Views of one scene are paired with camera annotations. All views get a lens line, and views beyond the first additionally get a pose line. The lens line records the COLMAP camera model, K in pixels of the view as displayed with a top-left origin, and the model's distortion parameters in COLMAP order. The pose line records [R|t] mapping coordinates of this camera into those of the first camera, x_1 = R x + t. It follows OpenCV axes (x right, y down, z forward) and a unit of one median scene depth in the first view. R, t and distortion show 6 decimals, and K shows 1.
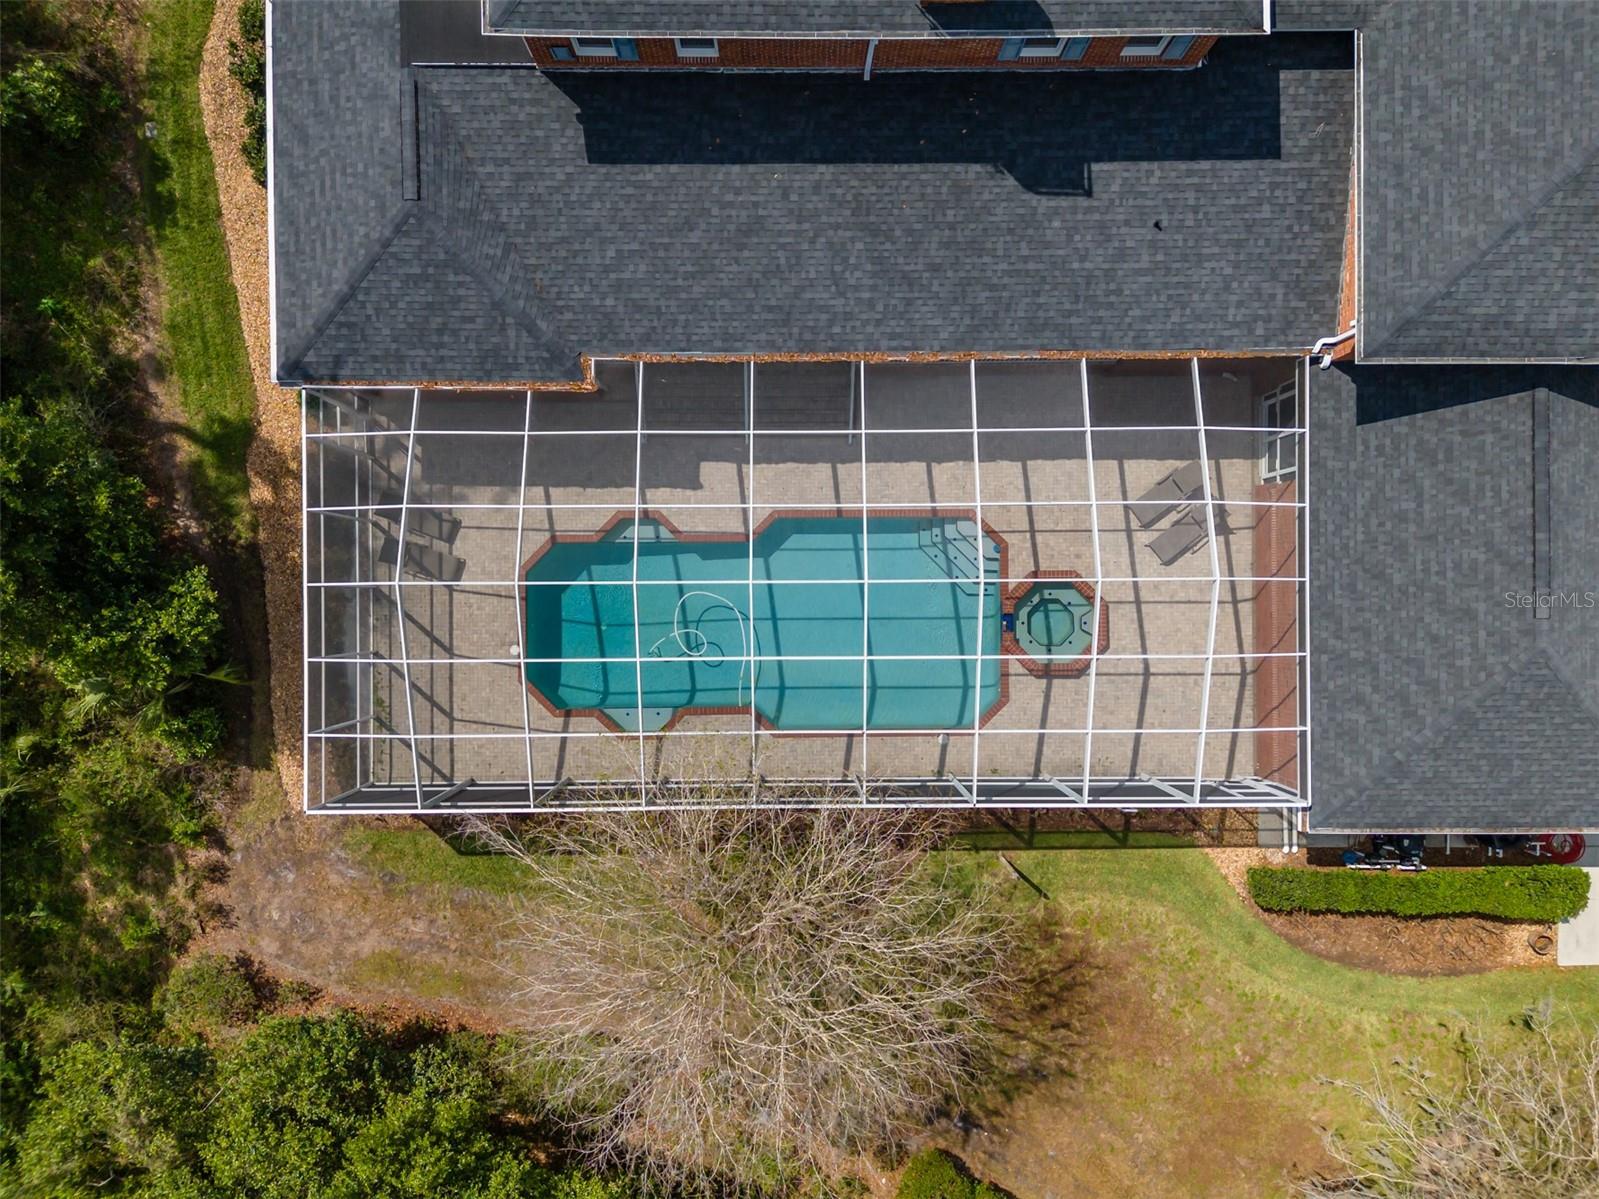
lens RADIAL K [[1177.6, 0, 808.9], [0, 1177.6, 598.1], [0, 0, 1]] dist [0.056657, -0.051615]
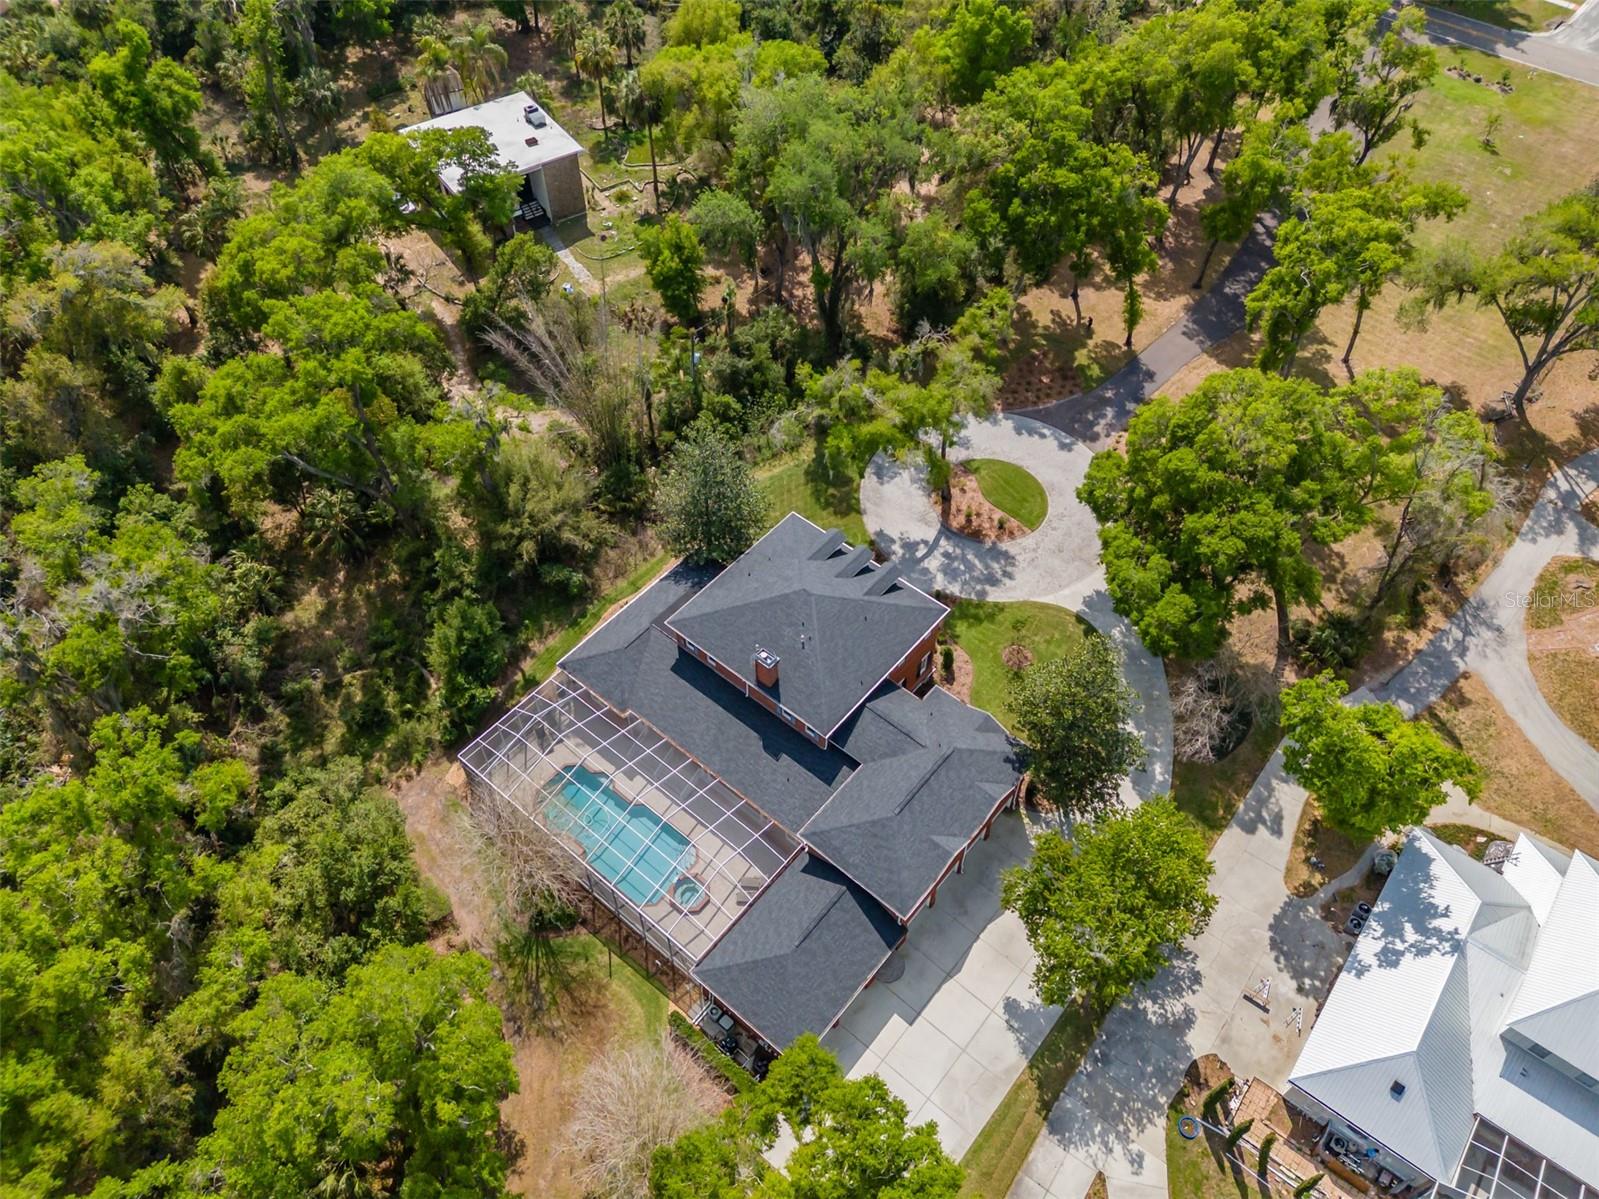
lens RADIAL K [[1177.6, 0, 798.0], [0, 1177.6, 590.1], [0, 0, 1]] dist [0.056657, -0.051615]
pose [[0.762631, 0.494314, -0.417191, 1.148742], [-0.646832, 0.584244, -0.490170, 0.753042], [0.001443, 0.643671, 0.765301, -1.417777]]
